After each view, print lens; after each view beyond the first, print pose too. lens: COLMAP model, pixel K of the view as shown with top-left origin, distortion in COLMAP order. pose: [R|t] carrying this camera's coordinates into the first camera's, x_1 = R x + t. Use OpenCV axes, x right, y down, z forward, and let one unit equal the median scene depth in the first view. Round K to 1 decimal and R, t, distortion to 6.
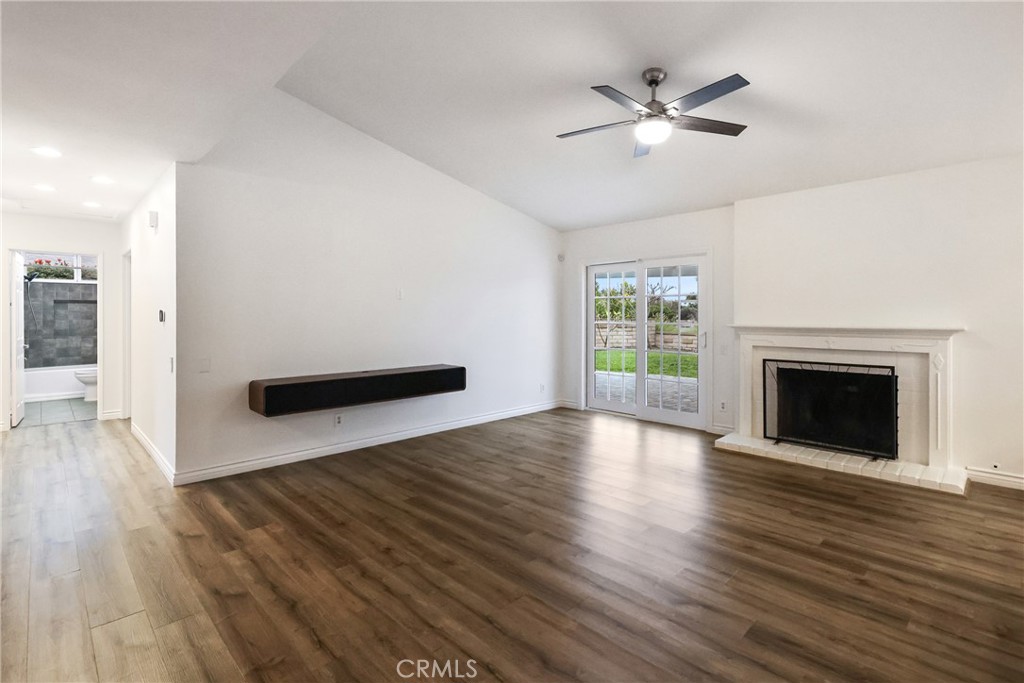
lens RADIAL K [[481.9, 0, 514.7], [0, 481.9, 317.2], [0, 0, 1]] dist [0.001027, -0.001273]
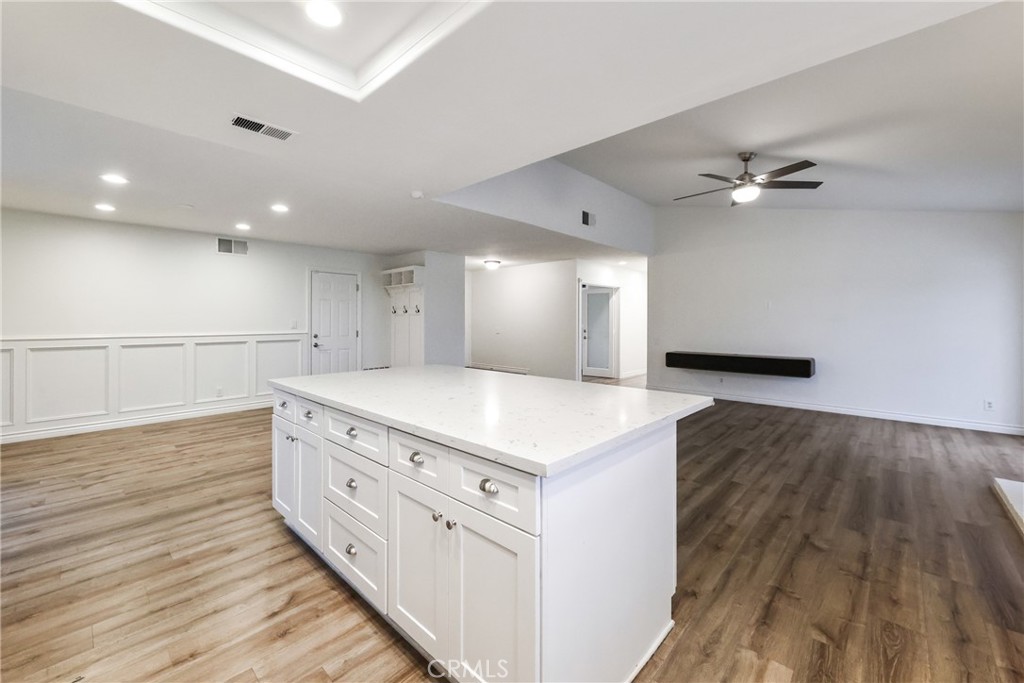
lens RADIAL K [[409.0, 0, 508.1], [0, 409.0, 317.1], [0, 0, 1]] dist [-0.000104, 0.000097]
pose [[0.042200, -0.007156, -0.999084, 1.752677], [-0.003623, 0.999967, -0.007316, -0.002327], [0.999103, 0.003929, 0.042173, 0.275857]]
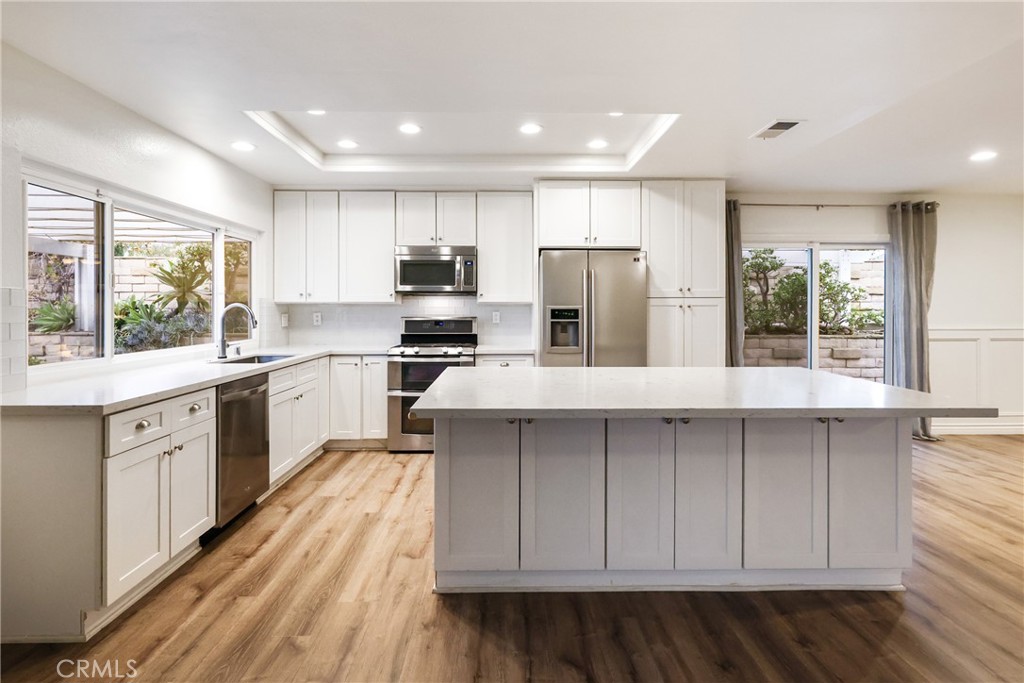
lens RADIAL K [[519.6, 0, 512.8], [0, 519.6, 308.4], [0, 0, 1]] dist [0.008319, 0.001054]
pose [[-0.731565, -0.000037, 0.681772, 0.480945], [0.000218, 1.000000, 0.000288, -0.003234], [-0.681772, 0.000359, -0.731565, 1.077803]]
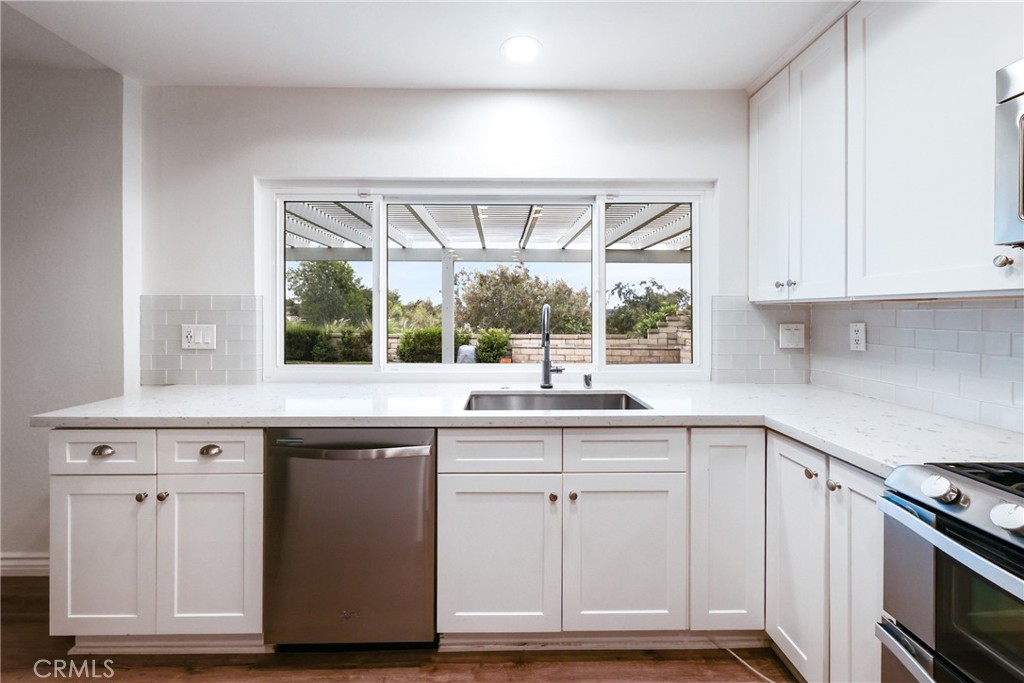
lens RADIAL K [[409.0, 0, 512.3], [0, 409.0, 314.1], [0, 0, 1]] dist [-0.000104, 0.000097]
pose [[0.689334, -0.000668, 0.724444, 1.406268], [-0.000946, 0.999998, 0.001823, -0.002635], [-0.724443, -0.001942, 0.689332, 0.151288]]
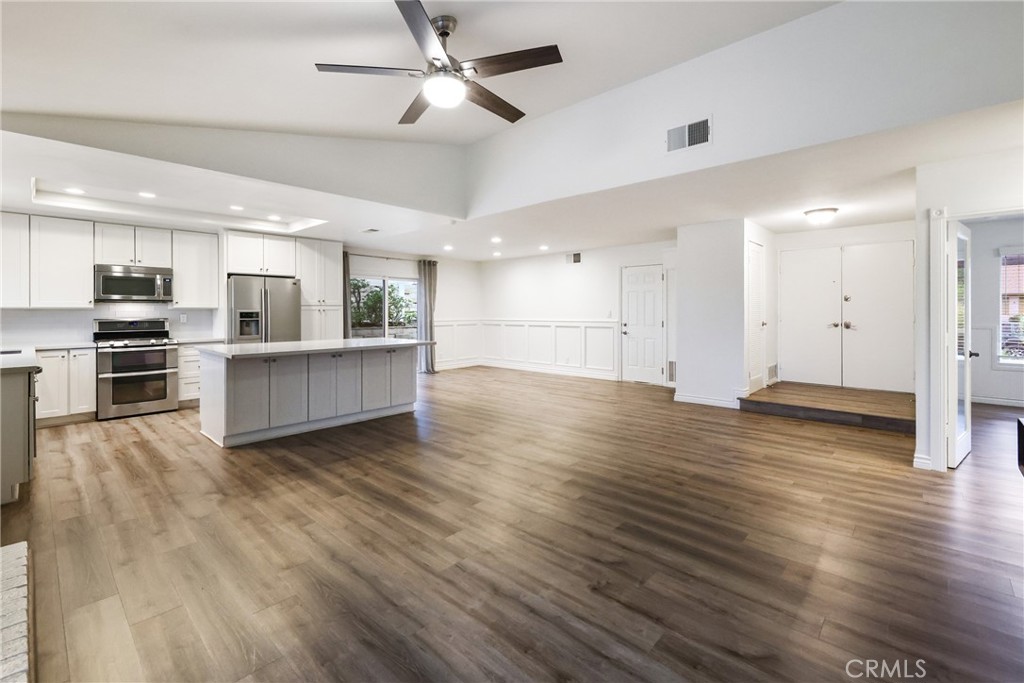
lens RADIAL K [[447.2, 0, 513.7], [0, 447.2, 310.9], [0, 0, 1]] dist [0.001894, -0.000300]
pose [[-0.998564, 0.004241, -0.053404, 0.249529], [0.004189, 0.999991, 0.001082, -0.004104], [0.053408, 0.000857, -0.998572, 2.100967]]
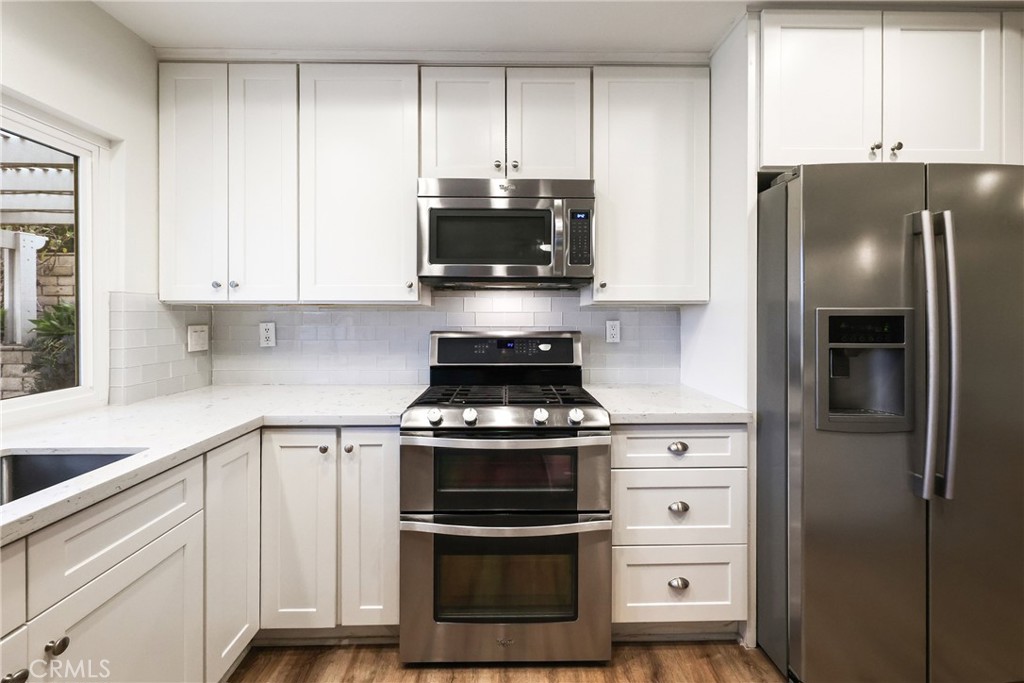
lens RADIAL K [[409.0, 0, 509.6], [0, 409.0, 313.6], [0, 0, 1]] dist [-0.000104, 0.000097]
pose [[-0.728036, 0.002004, 0.685536, 1.412579], [0.000403, 0.999997, -0.002495, -0.002687], [-0.685538, -0.001540, -0.728035, 0.441617]]
